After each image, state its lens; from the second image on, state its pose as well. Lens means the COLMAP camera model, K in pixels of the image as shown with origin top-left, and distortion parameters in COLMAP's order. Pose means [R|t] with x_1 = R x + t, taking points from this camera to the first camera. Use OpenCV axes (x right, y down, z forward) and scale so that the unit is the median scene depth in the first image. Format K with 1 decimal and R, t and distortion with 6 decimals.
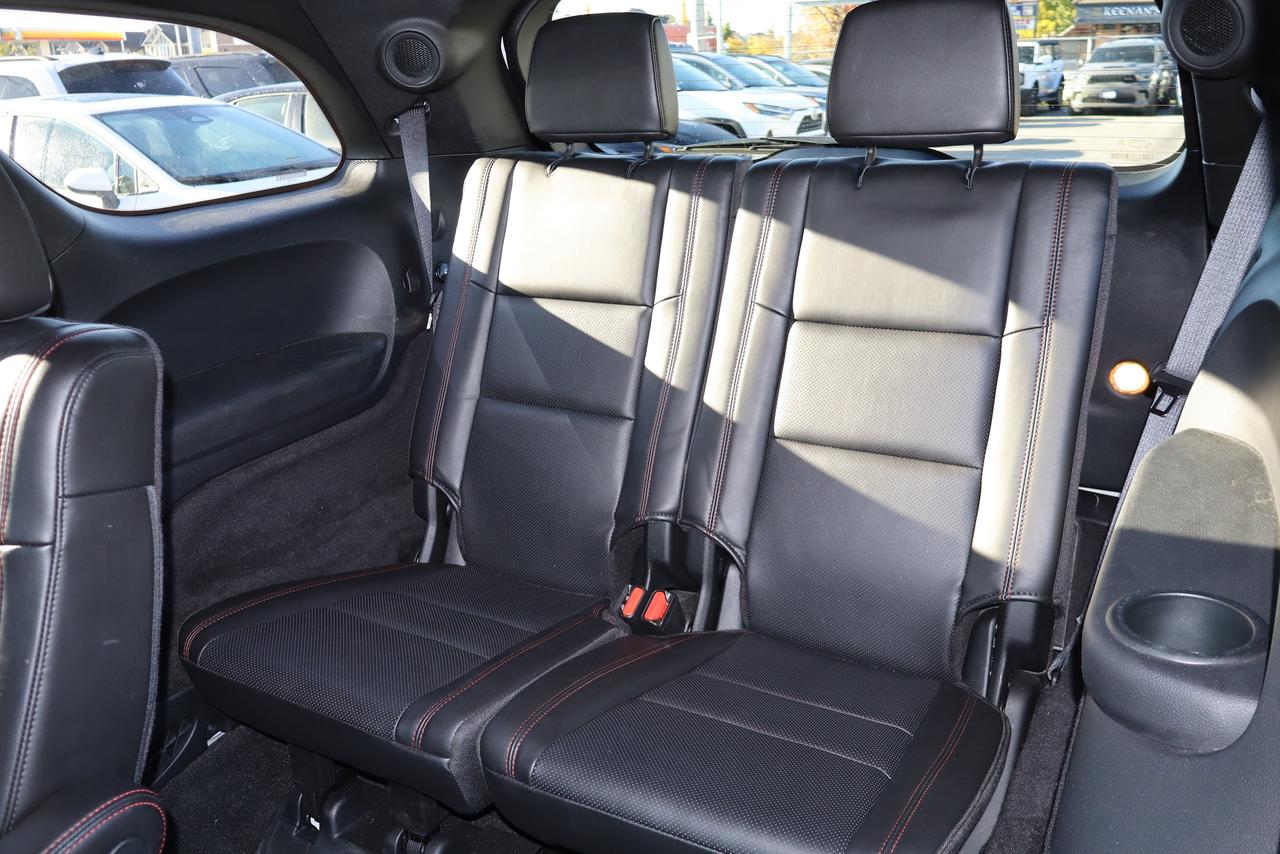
lens RADIAL K [[1069.6, 0, 641.5], [0, 1069.6, 427.5], [0, 0, 1]] dist [-0.002895, -0.020287]
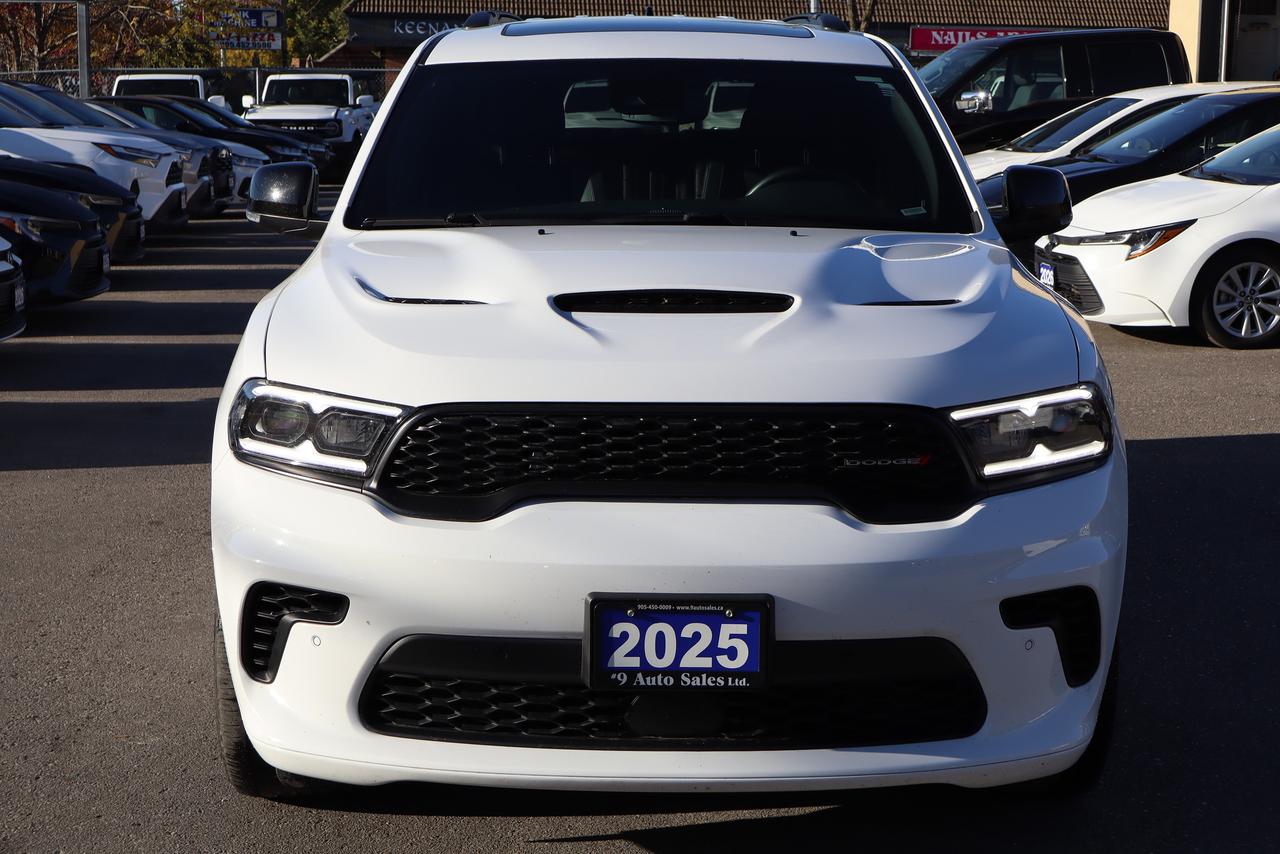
lens RADIAL K [[2211.8, 0, 639.8], [0, 2211.8, 426.3], [0, 0, 1]] dist [-0.019156, 0.000000]
pose [[0.869151, -0.041601, 0.492795, -0.178013], [0.129799, 0.980712, -0.146139, 0.092491], [-0.477210, 0.190981, 0.857786, -0.267459]]
